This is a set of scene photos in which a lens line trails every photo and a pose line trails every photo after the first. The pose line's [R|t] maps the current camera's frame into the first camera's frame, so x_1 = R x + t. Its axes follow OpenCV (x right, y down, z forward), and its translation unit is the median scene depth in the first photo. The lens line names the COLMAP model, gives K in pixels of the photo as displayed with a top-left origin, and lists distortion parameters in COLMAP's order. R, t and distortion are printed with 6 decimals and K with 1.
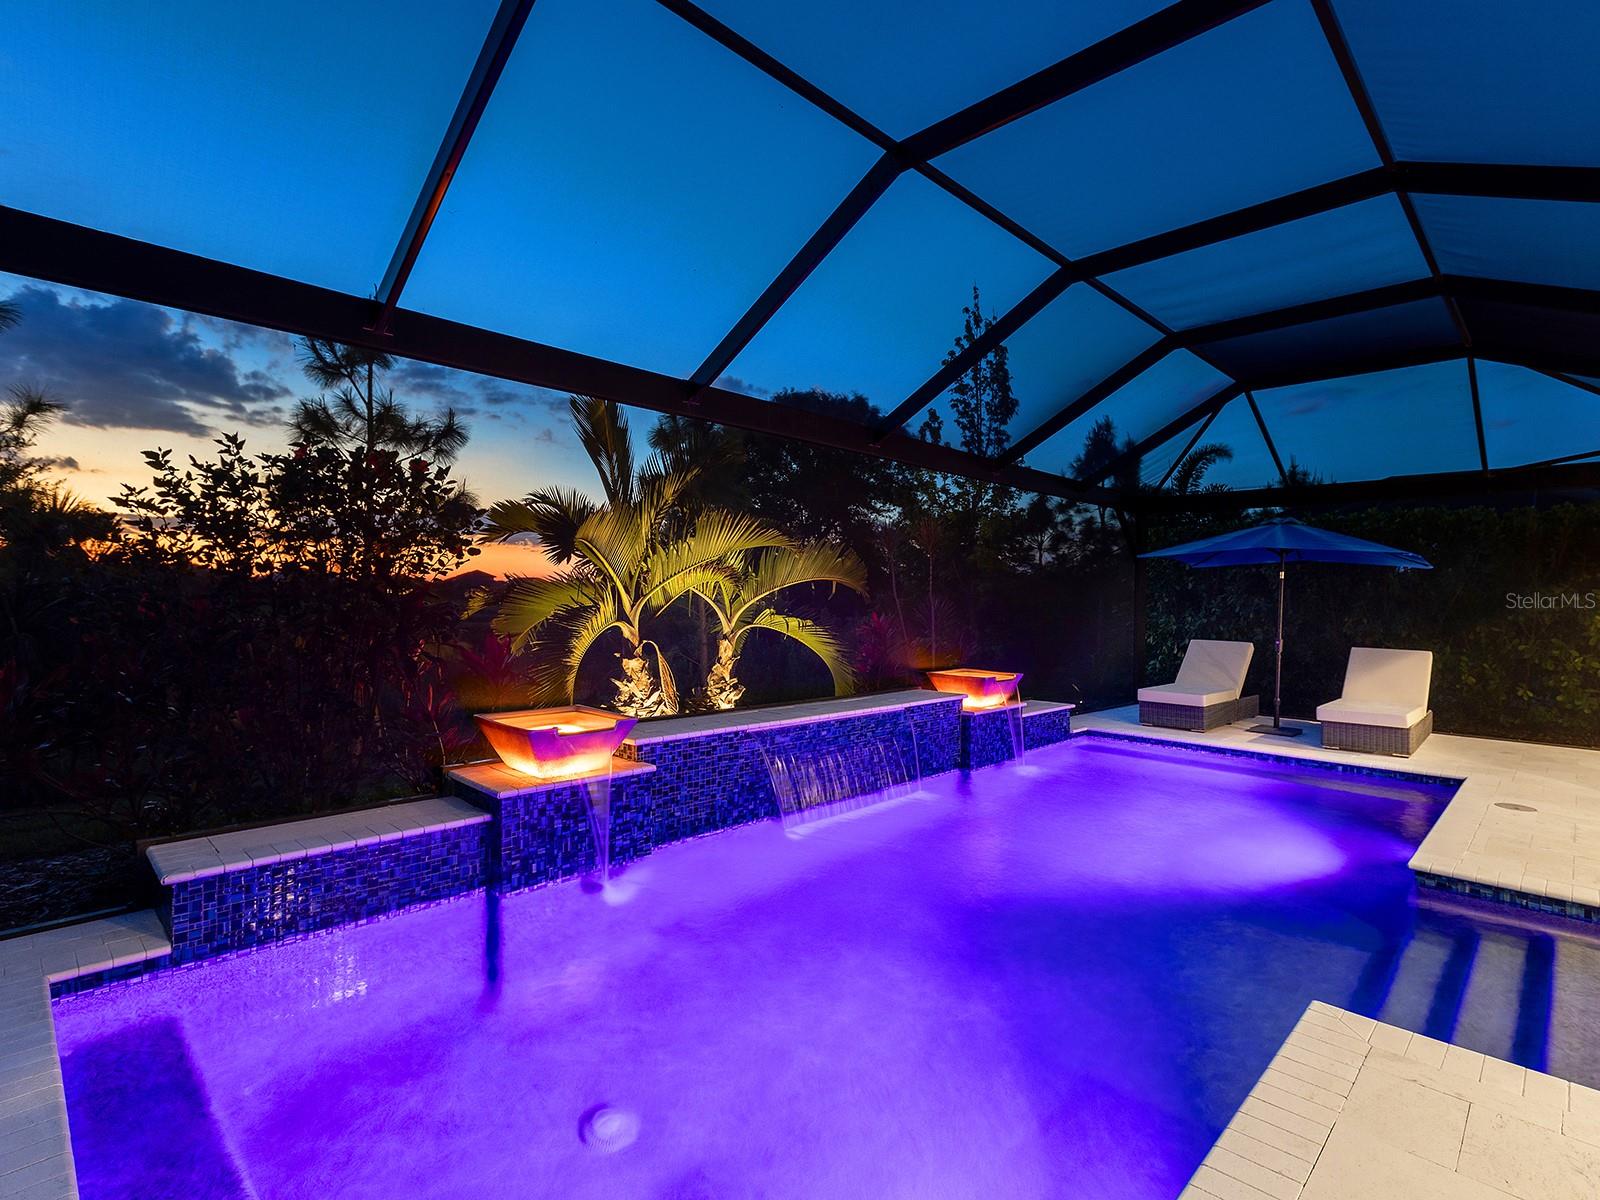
lens RADIAL K [[816.6, 0, 811.3], [0, 816.6, 601.5], [0, 0, 1]] dist [-0.005089, 0.002580]
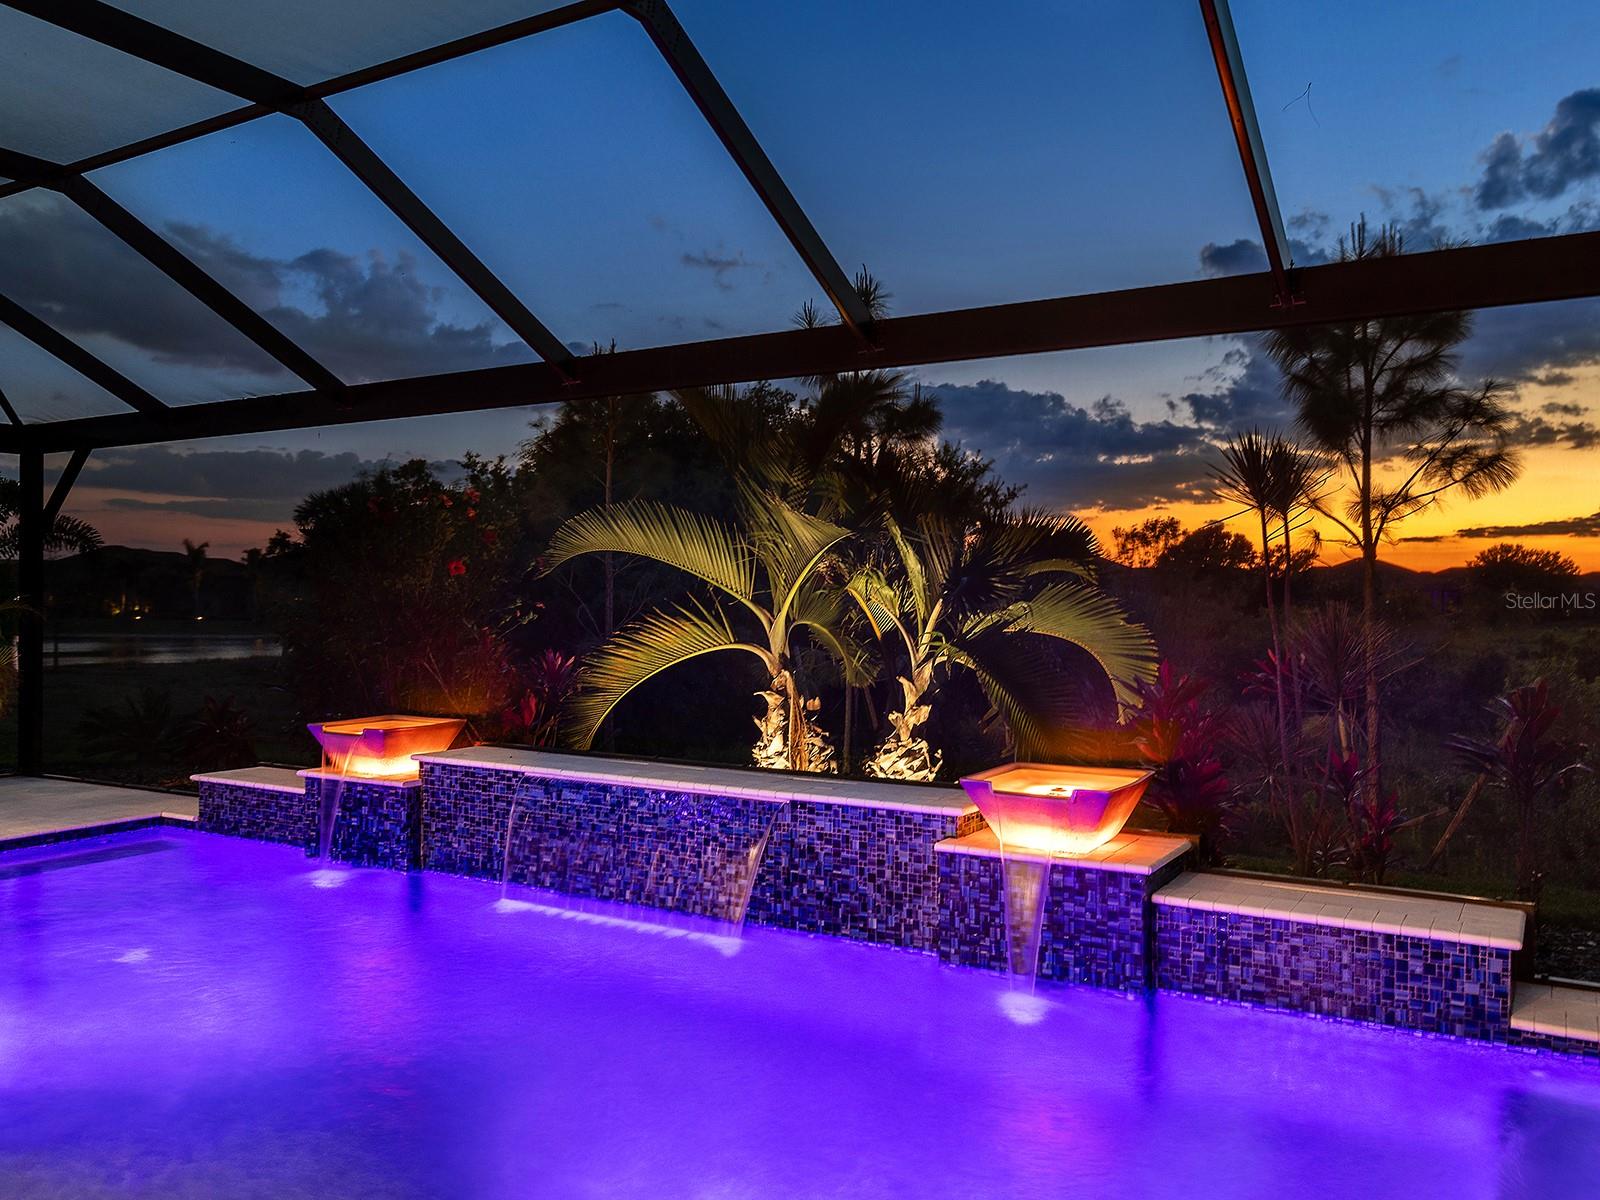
lens RADIAL K [[1250.7, 0, 816.2], [0, 1250.7, 606.3], [0, 0, 1]] dist [-0.004340, -0.020261]
pose [[0.215916, -0.012381, -0.976333, 0.973259], [-0.008235, 0.999861, -0.014500, 0.004761], [0.976377, 0.011171, 0.215785, 0.809516]]
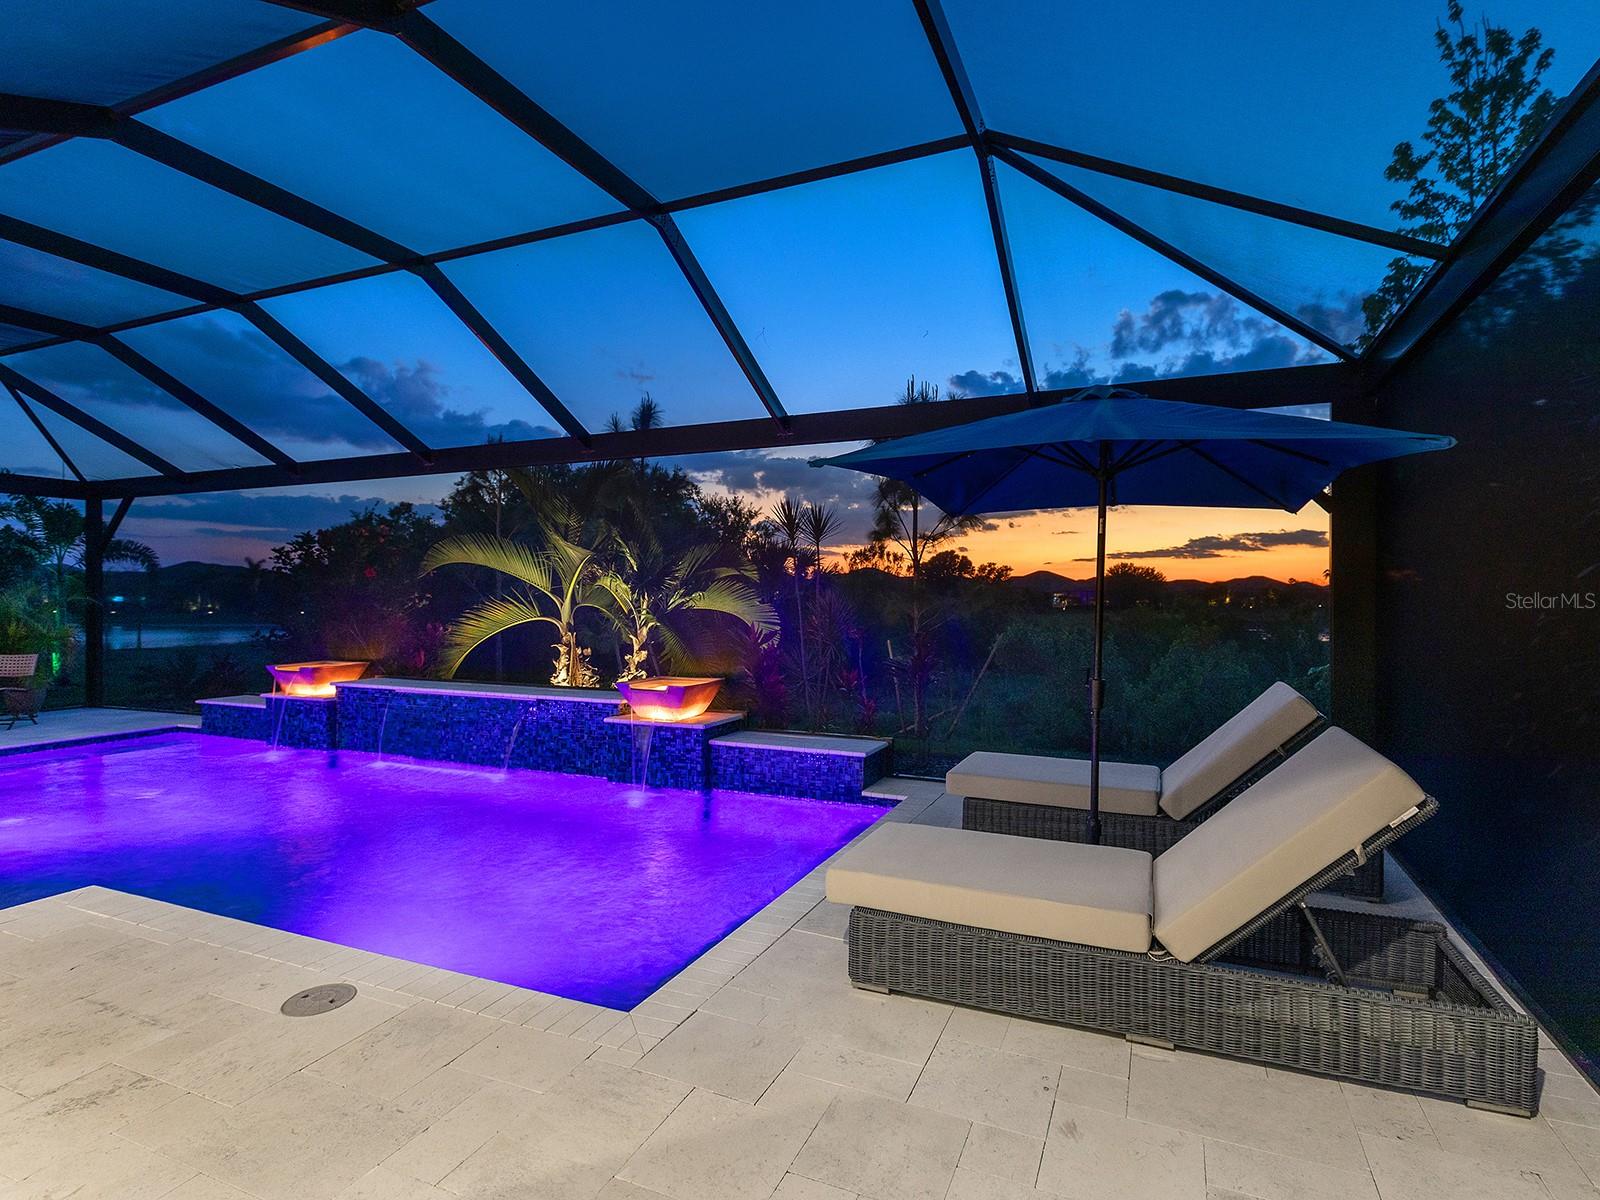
lens RADIAL K [[816.6, 0, 822.2], [0, 816.6, 613.5], [0, 0, 1]] dist [-0.005089, 0.002580]
pose [[0.349690, -0.001236, -0.936865, 1.214460], [-0.002191, 0.999995, -0.002137, 0.020059], [0.936863, 0.002800, 0.349685, 0.959712]]
